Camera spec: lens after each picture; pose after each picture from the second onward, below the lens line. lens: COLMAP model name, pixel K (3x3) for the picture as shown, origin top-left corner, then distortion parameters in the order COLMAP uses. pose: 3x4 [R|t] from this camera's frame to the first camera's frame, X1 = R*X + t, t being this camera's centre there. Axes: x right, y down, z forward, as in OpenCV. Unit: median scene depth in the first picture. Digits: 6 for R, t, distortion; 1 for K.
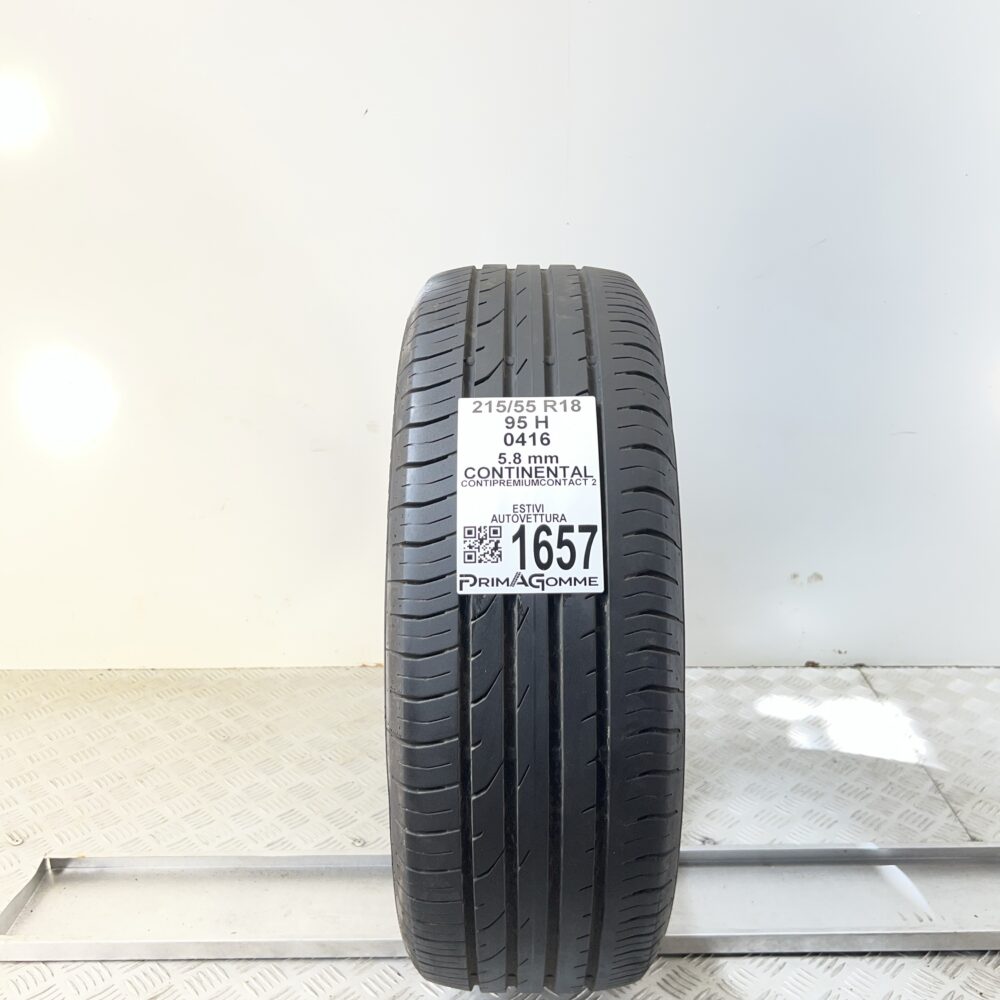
lens RADIAL K [[1023.5, 0, 500.0], [0, 1023.5, 500.0], [0, 0, 1]] dist [0.145237, -0.458751]
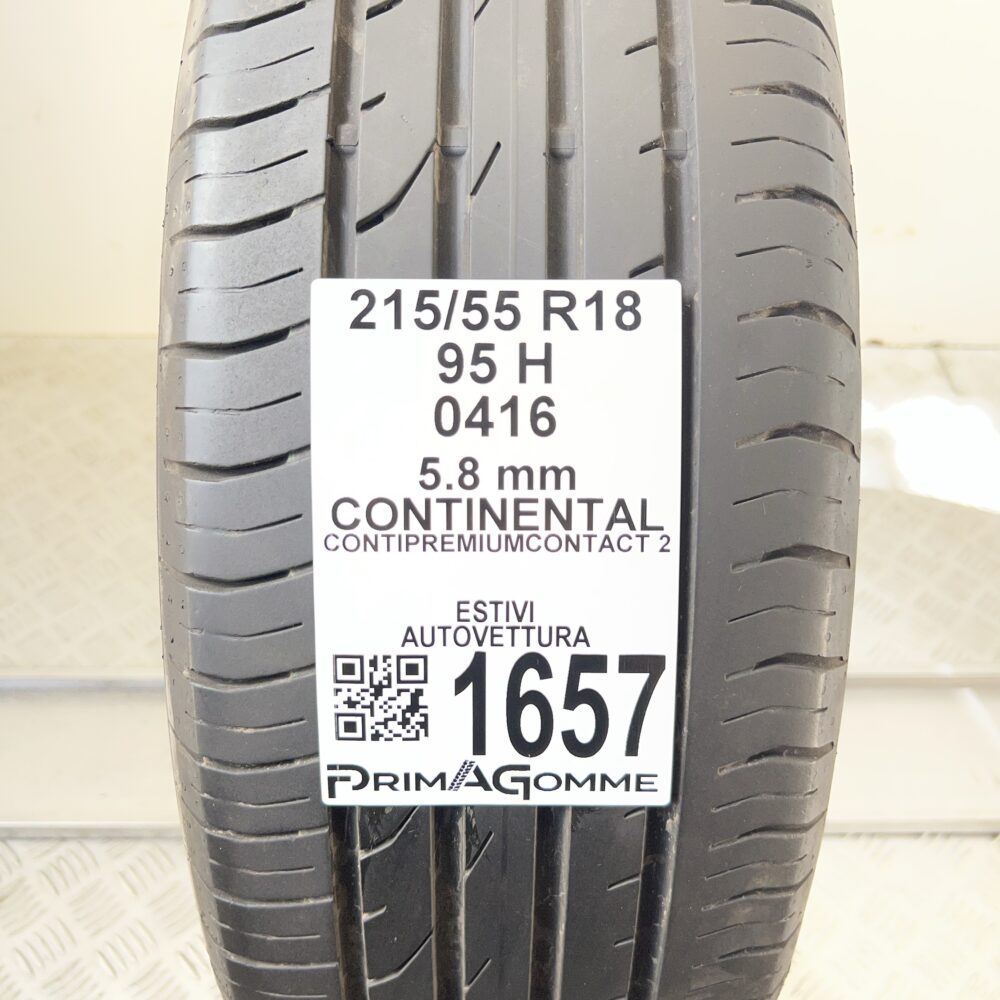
lens RADIAL K [[1023.5, 0, 500.0], [0, 1023.5, 500.0], [0, 0, 1]] dist [0.145237, -0.458751]
pose [[0.999614, 0.005424, 0.027261, 0.018377], [-0.017707, 0.880270, 0.474143, -0.217450], [-0.021425, -0.474443, 0.880026, 0.668116]]
